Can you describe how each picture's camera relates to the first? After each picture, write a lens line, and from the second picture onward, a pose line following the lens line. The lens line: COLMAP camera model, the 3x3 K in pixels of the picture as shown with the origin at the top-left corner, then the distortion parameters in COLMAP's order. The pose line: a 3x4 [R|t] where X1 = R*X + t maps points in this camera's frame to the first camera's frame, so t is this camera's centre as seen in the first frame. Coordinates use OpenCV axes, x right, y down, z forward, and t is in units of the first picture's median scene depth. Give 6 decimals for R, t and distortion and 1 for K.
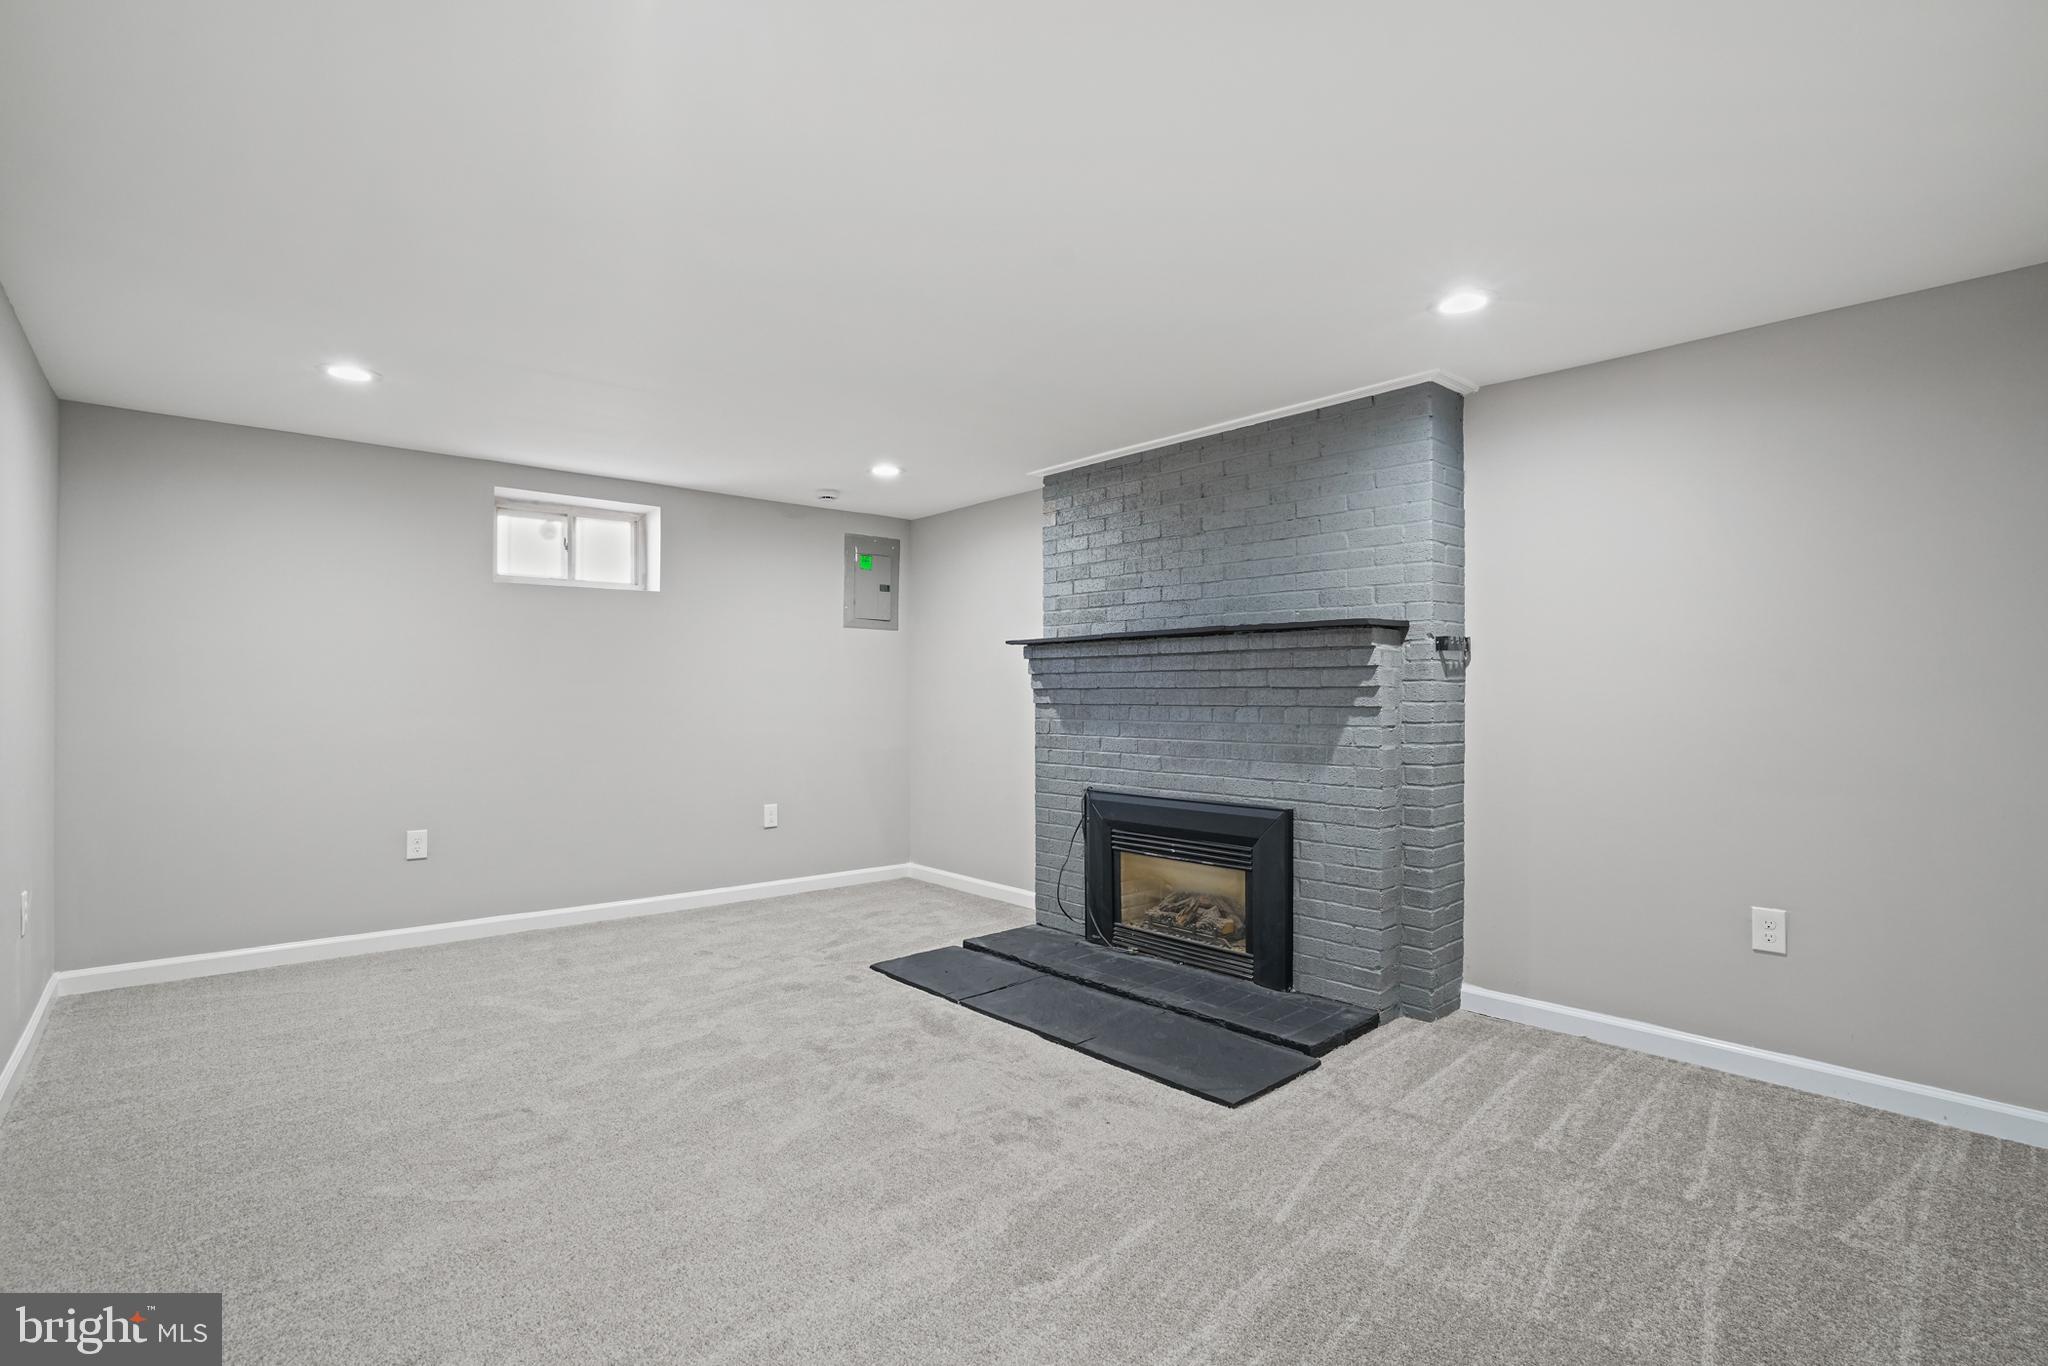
lens RADIAL K [[952.5, 0, 1018.9], [0, 952.5, 674.7], [0, 0, 1]] dist [-0.056603, 0.020451]
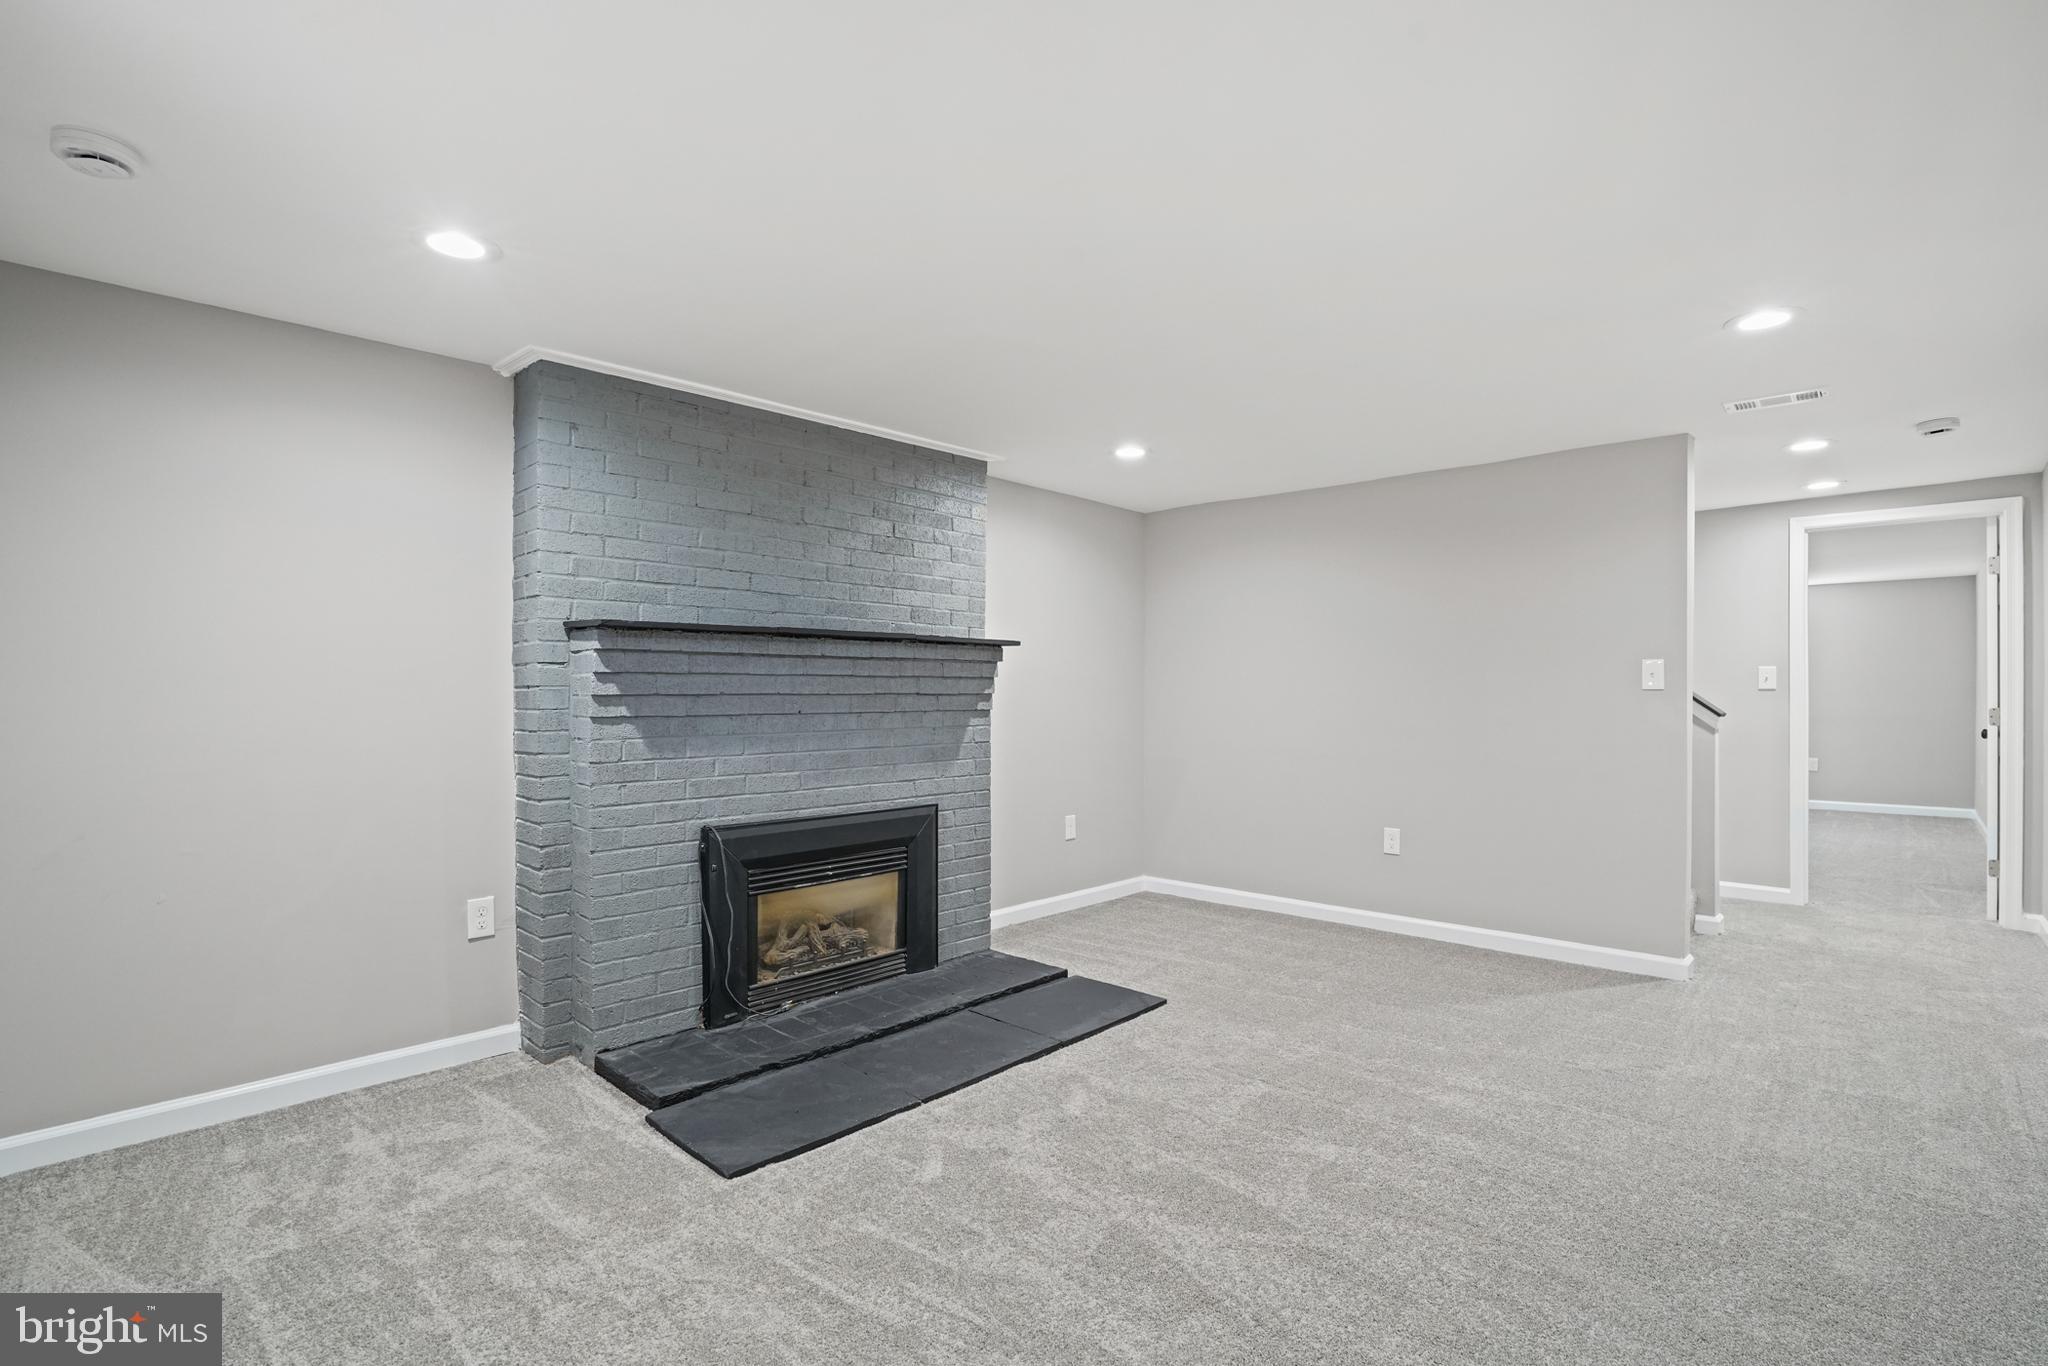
lens RADIAL K [[952.5, 0, 1020.3], [0, 952.5, 693.9], [0, 0, 1]] dist [-0.056603, 0.020451]
pose [[-0.078183, -0.000386, 0.996939, -0.763118], [-0.017595, 0.999845, -0.000993, 0.011334], [-0.996784, -0.017619, -0.078178, 0.899049]]
